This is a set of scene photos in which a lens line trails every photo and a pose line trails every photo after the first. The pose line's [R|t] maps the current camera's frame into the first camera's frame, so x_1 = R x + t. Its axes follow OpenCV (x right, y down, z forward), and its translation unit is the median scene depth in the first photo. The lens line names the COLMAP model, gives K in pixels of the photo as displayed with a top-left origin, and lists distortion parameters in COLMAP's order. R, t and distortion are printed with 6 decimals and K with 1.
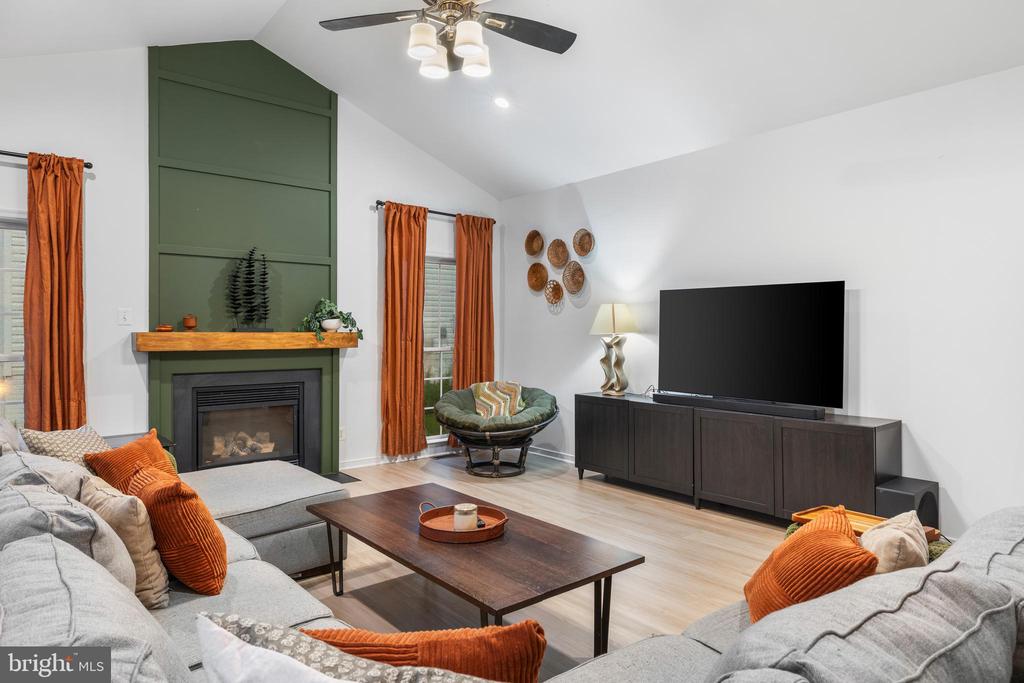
lens RADIAL K [[623.0, 0, 505.9], [0, 623.0, 331.1], [0, 0, 1]] dist [0.014045, -0.009009]
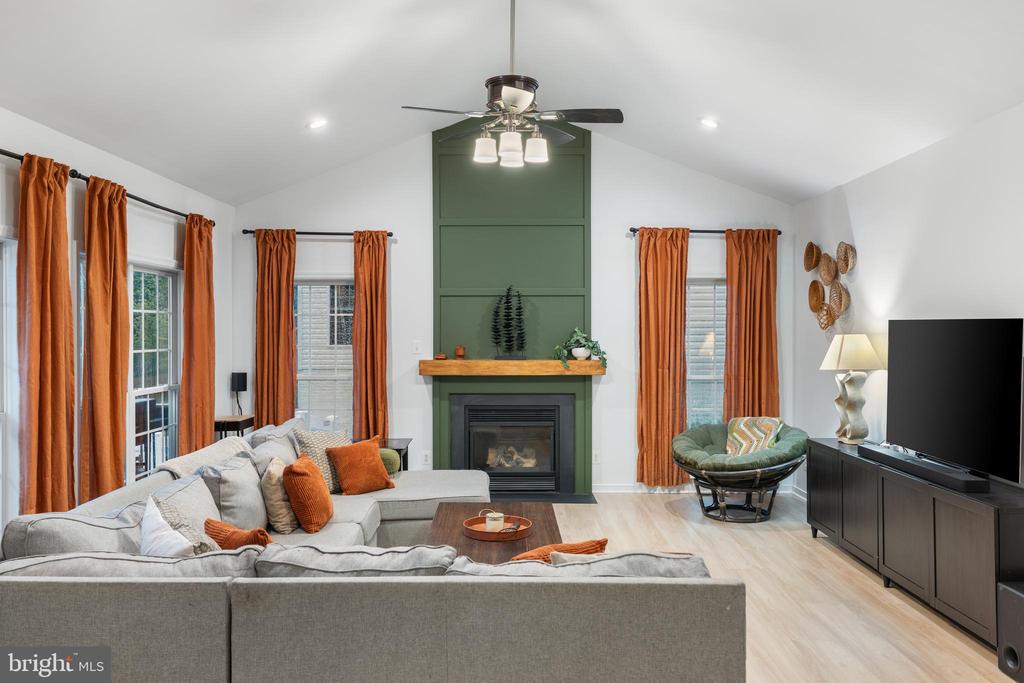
lens RADIAL K [[810.5, 0, 508.5], [0, 810.5, 336.8], [0, 0, 1]] dist [0.040054, -0.012180]
pose [[0.769291, 0.003637, -0.638889, 0.517451], [0.001621, 0.999969, 0.007645, -0.049497], [0.638897, -0.006917, 0.769261, -0.136645]]
